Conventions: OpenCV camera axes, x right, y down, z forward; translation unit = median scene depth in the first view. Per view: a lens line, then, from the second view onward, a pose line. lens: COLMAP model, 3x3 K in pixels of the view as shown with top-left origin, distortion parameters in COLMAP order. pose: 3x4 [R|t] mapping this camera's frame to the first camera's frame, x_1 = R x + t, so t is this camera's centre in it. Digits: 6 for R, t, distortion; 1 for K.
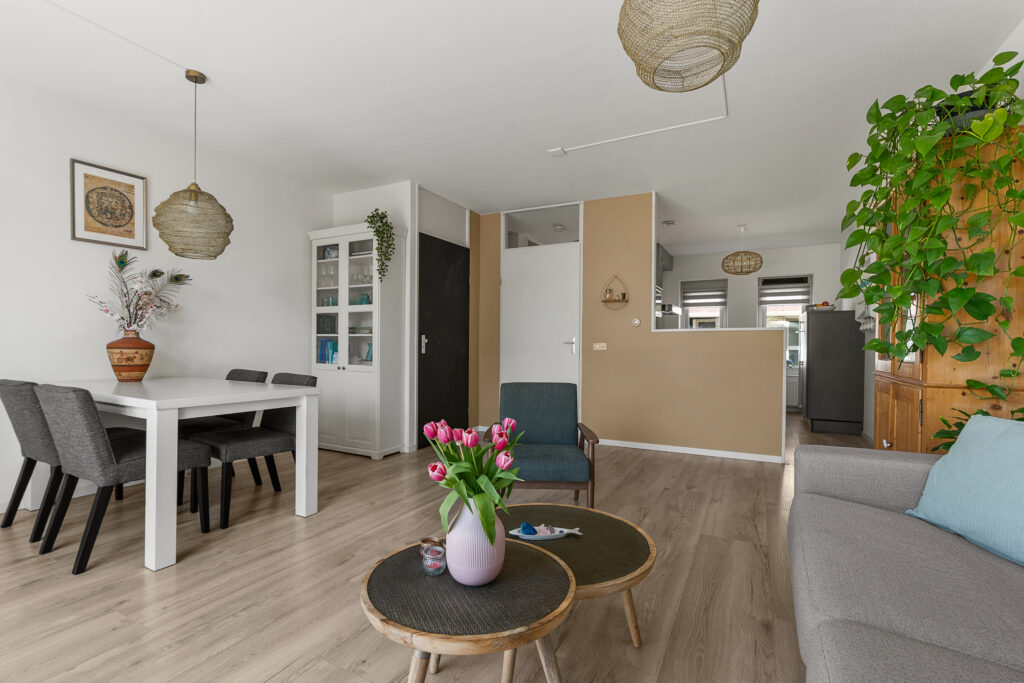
lens RADIAL K [[463.7, 0, 512.0], [0, 463.7, 341.5], [0, 0, 1]] dist [-0.001867, -0.000002]
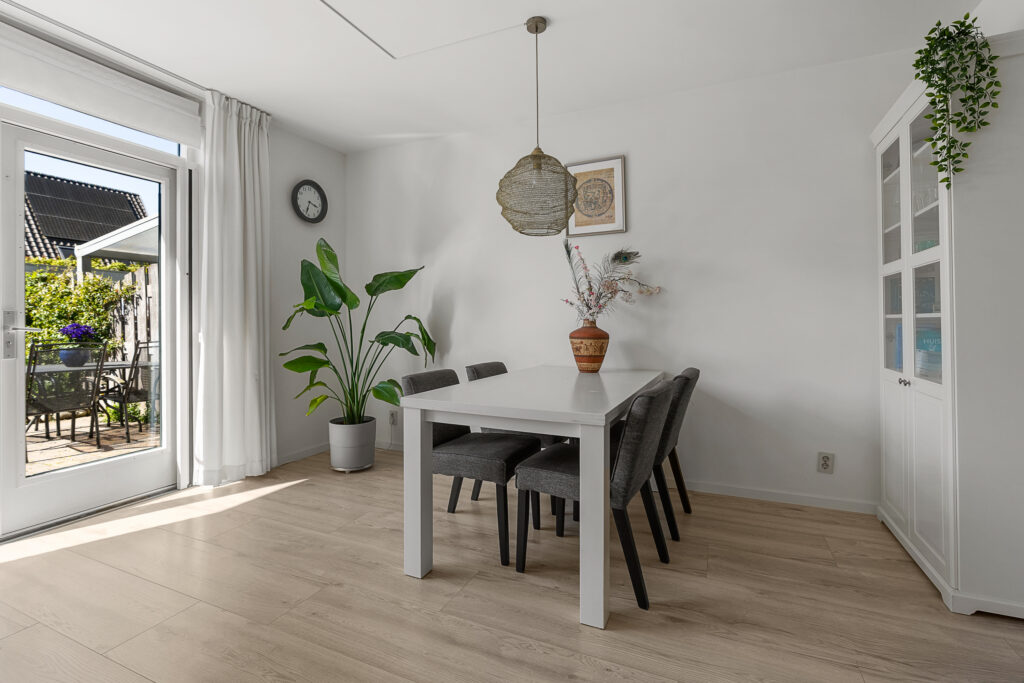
lens RADIAL K [[474.8, 0, 514.1], [0, 474.8, 319.9], [0, 0, 1]] dist [-0.004550, 0.000026]
pose [[0.065995, -0.013494, -0.997729, 0.154852], [0.012571, 0.999840, -0.012691, -0.011993], [0.997741, -0.011705, 0.066154, 0.767235]]
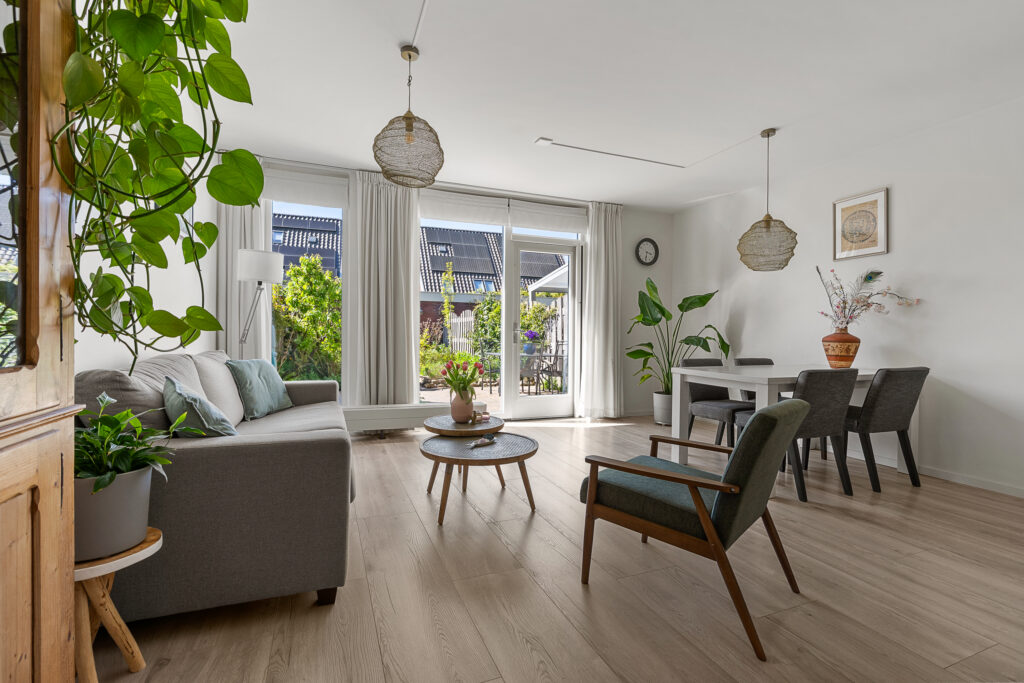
lens RADIAL K [[463.7, 0, 512.0], [0, 463.7, 341.5], [0, 0, 1]] dist [-0.001867, -0.000002]
pose [[-0.643542, -0.002559, -0.765406, 0.667289], [-0.008440, 0.999957, 0.003753, 0.016591], [0.765364, 0.008875, -0.643537, 1.108106]]
